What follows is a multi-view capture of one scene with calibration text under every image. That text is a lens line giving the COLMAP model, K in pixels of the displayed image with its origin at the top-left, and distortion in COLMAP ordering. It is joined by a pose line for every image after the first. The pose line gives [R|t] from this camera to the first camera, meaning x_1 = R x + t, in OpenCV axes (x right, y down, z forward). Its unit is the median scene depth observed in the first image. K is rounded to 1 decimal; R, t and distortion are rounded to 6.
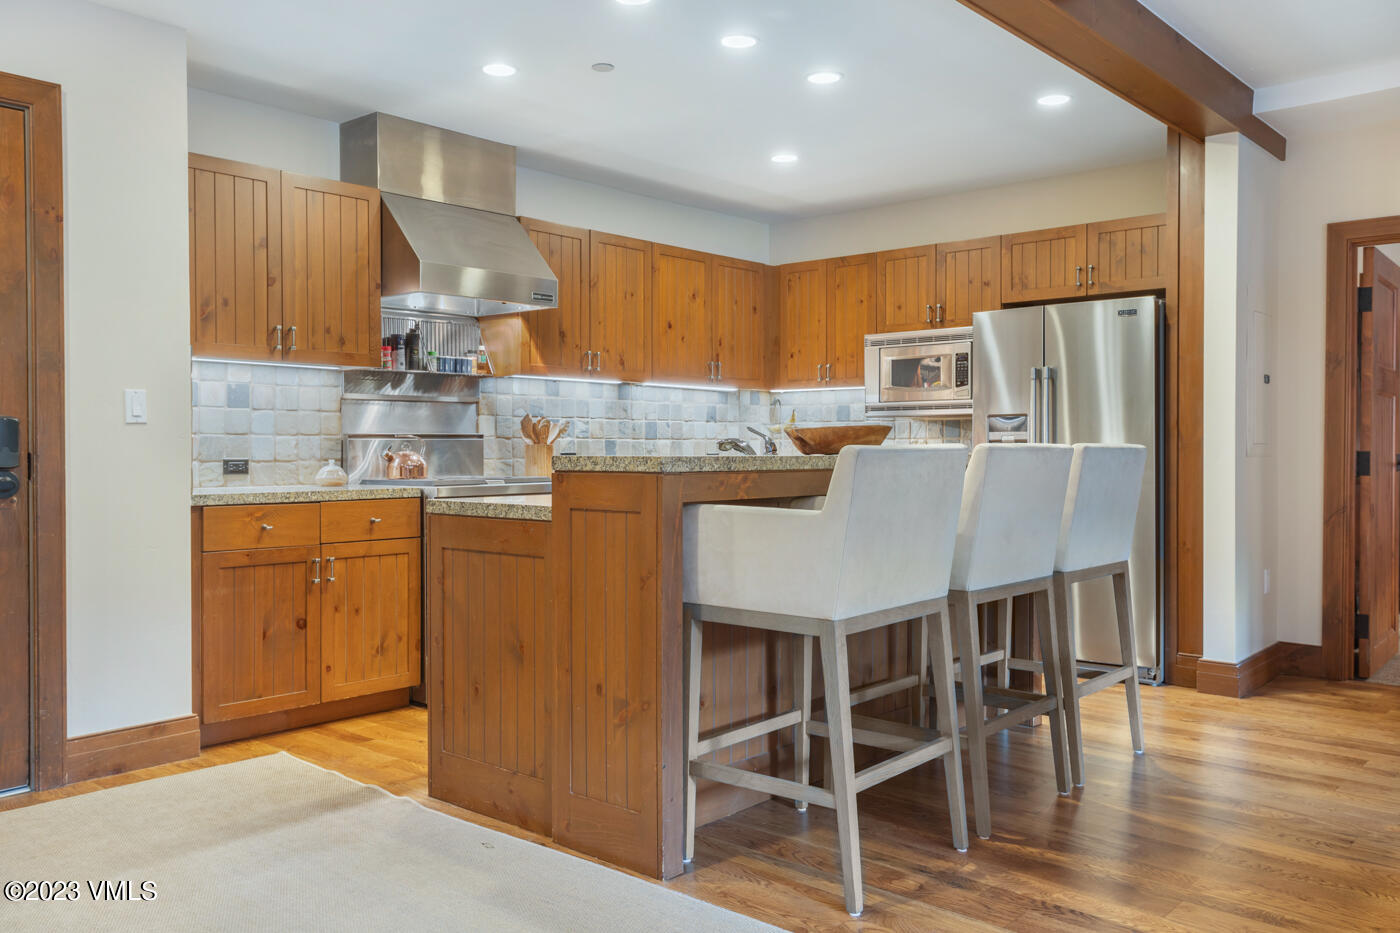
lens RADIAL K [[1151.4, 0, 679.7], [0, 1151.4, 470.6], [0, 0, 1]] dist [-0.005446, 0.030708]
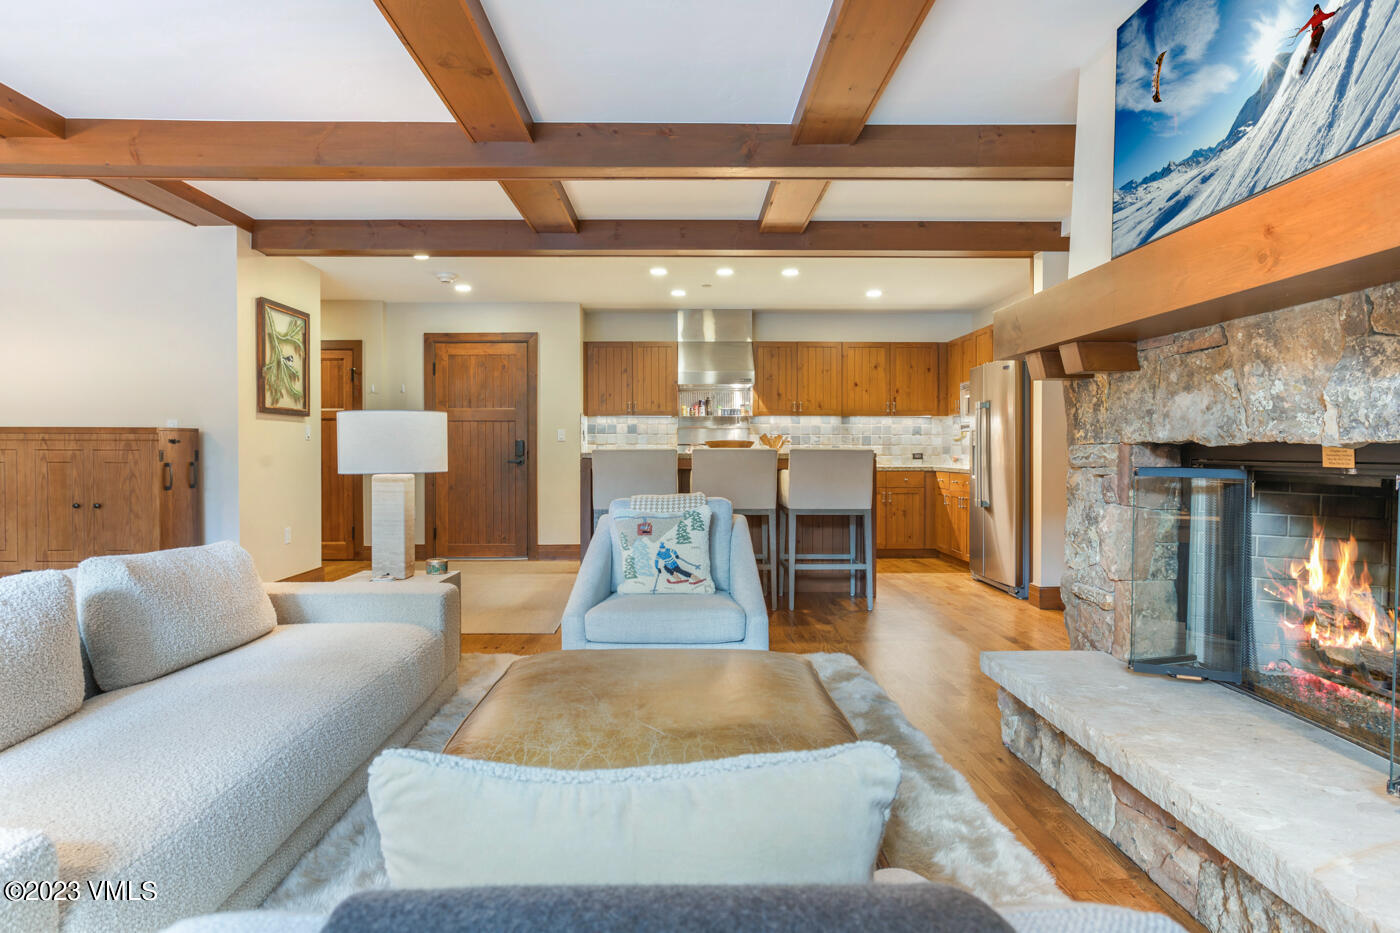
lens RADIAL K [[798.3, 0, 663.4], [0, 798.3, 454.6], [0, 0, 1]] dist [-0.026941, 0.021165]
pose [[0.656244, 0.006583, -0.754520, 0.944951], [-0.016366, 0.999851, -0.005511, 0.000084], [0.754371, 0.015965, 0.656254, -0.104113]]
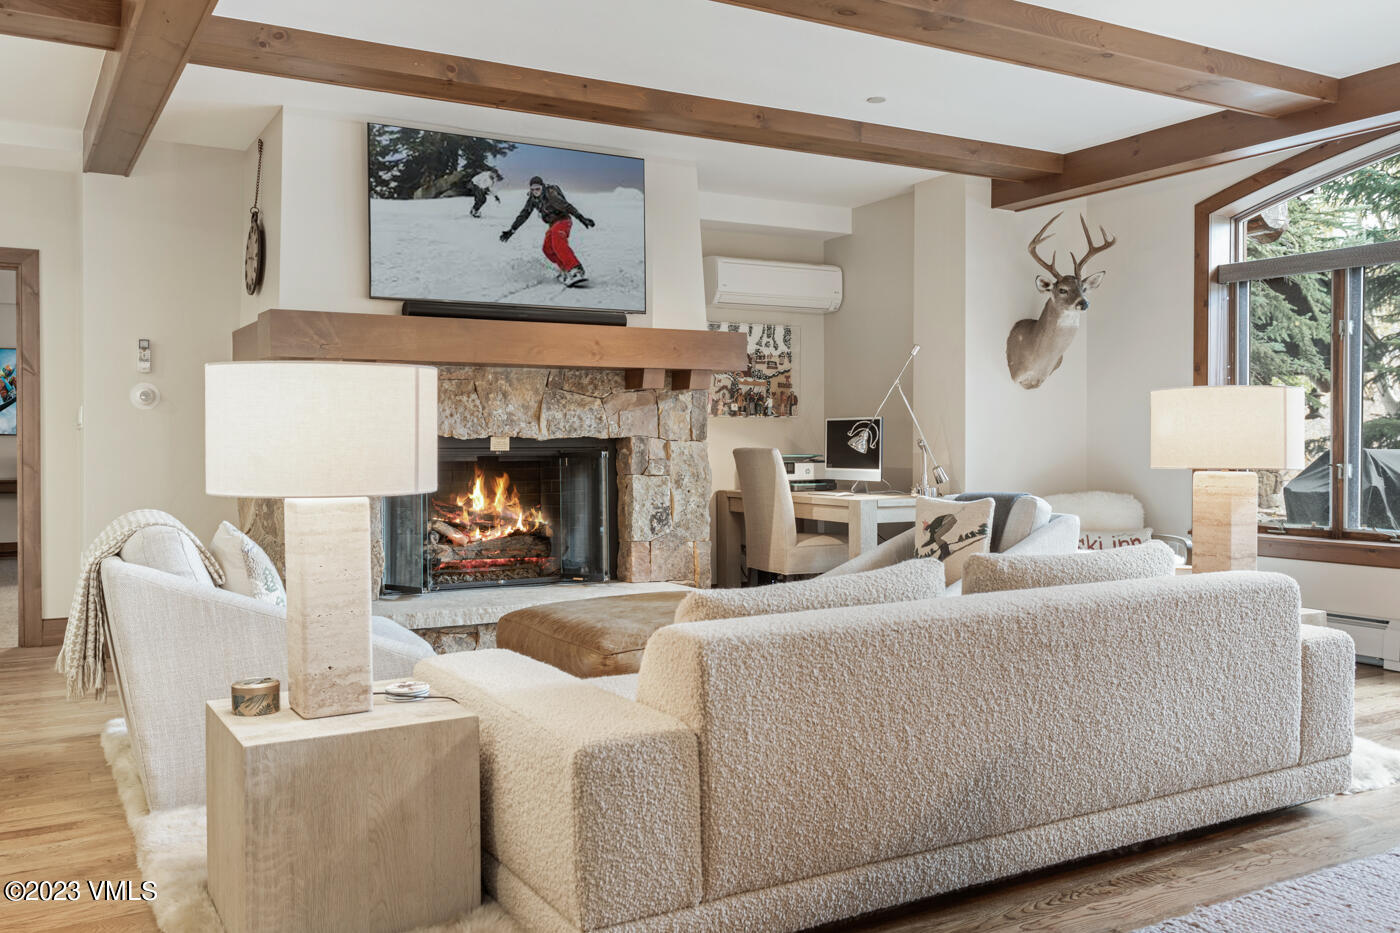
lens RADIAL K [[1151.4, 0, 730.6], [0, 1151.4, 432.1], [0, 0, 1]] dist [-0.005446, 0.030708]
pose [[0.287191, 0.008018, 0.957840, -0.208963], [0.022189, 0.999641, -0.015021, 0.003016], [-0.957616, 0.025568, 0.286910, -0.125139]]
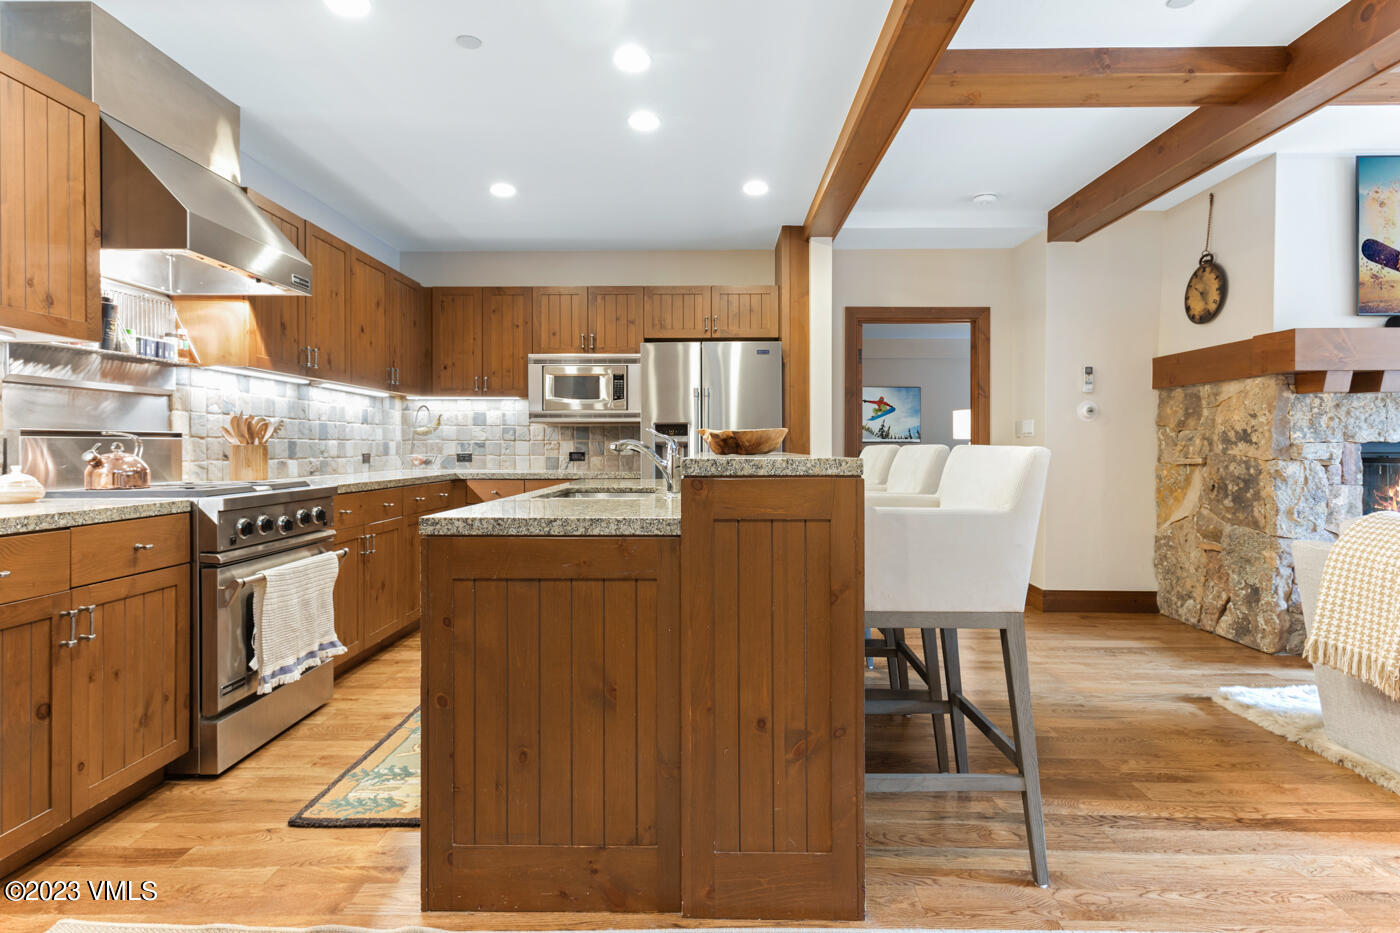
lens RADIAL K [[798.3, 0, 718.7], [0, 798.3, 446.2], [0, 0, 1]] dist [-0.026941, 0.021165]
pose [[0.746445, 0.002087, 0.665444, -0.296629], [0.013964, 0.999726, -0.018799, -0.006014], [-0.665301, 0.023325, 0.746211, 0.338341]]
